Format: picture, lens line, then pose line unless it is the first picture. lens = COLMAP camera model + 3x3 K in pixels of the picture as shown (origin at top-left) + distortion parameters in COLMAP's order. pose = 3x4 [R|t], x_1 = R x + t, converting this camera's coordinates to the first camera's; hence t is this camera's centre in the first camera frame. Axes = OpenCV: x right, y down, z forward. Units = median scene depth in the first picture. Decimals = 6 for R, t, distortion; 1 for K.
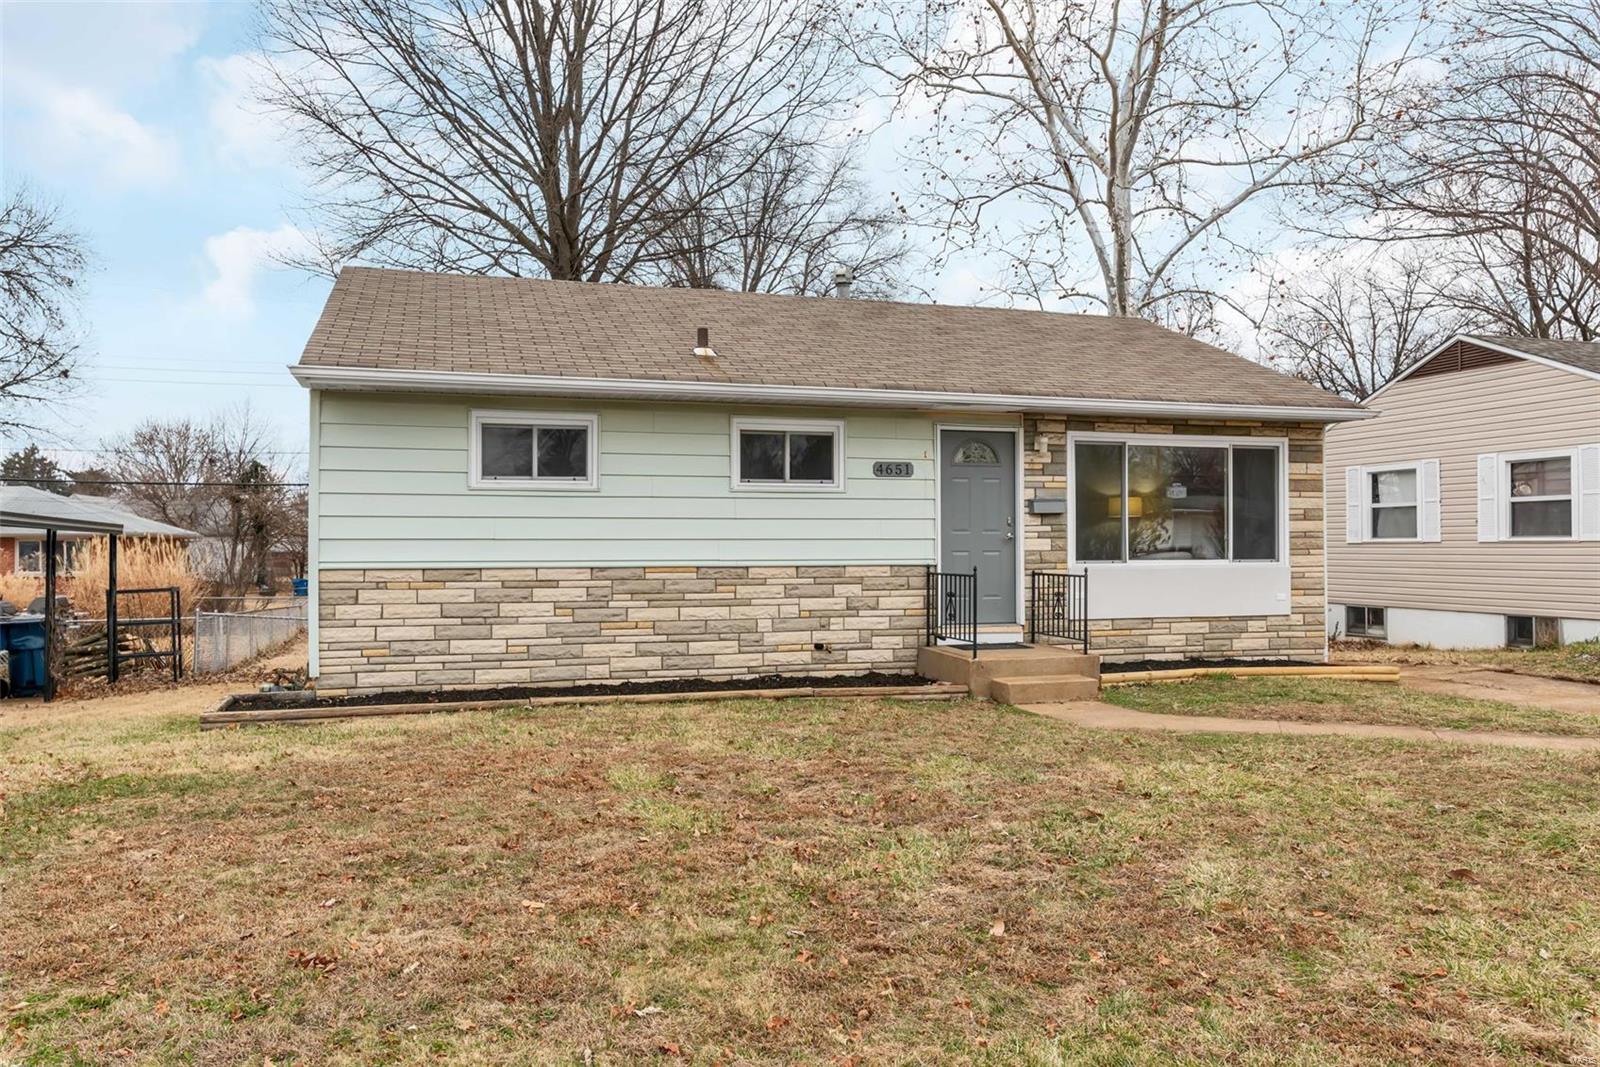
lens RADIAL K [[1149.1, 0, 798.7], [0, 1149.1, 537.9], [0, 0, 1]] dist [-0.004650, -0.001118]
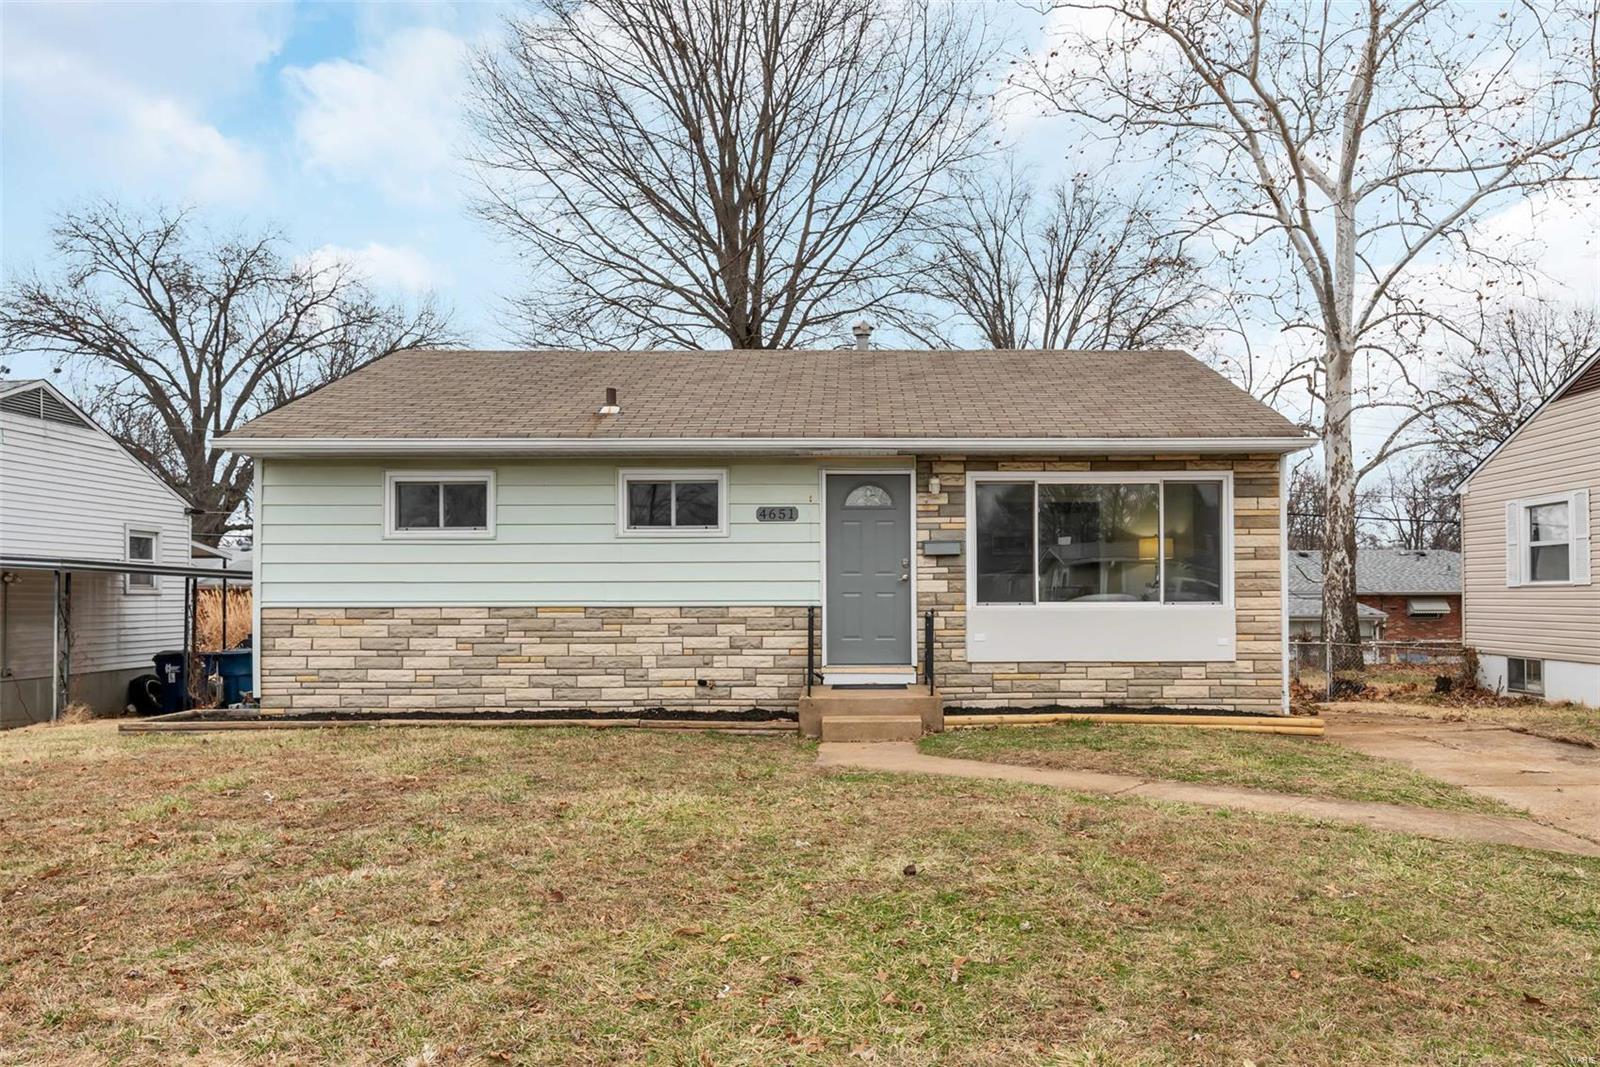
lens RADIAL K [[1106.6, 0, 799.4], [0, 1106.6, 590.6], [0, 0, 1]] dist [-0.000394, 0.004702]
pose [[0.958812, -0.002367, -0.284030, 0.386360], [0.003143, 0.999992, 0.002276, 0.007398], [0.284023, -0.003075, 0.958813, 0.046226]]
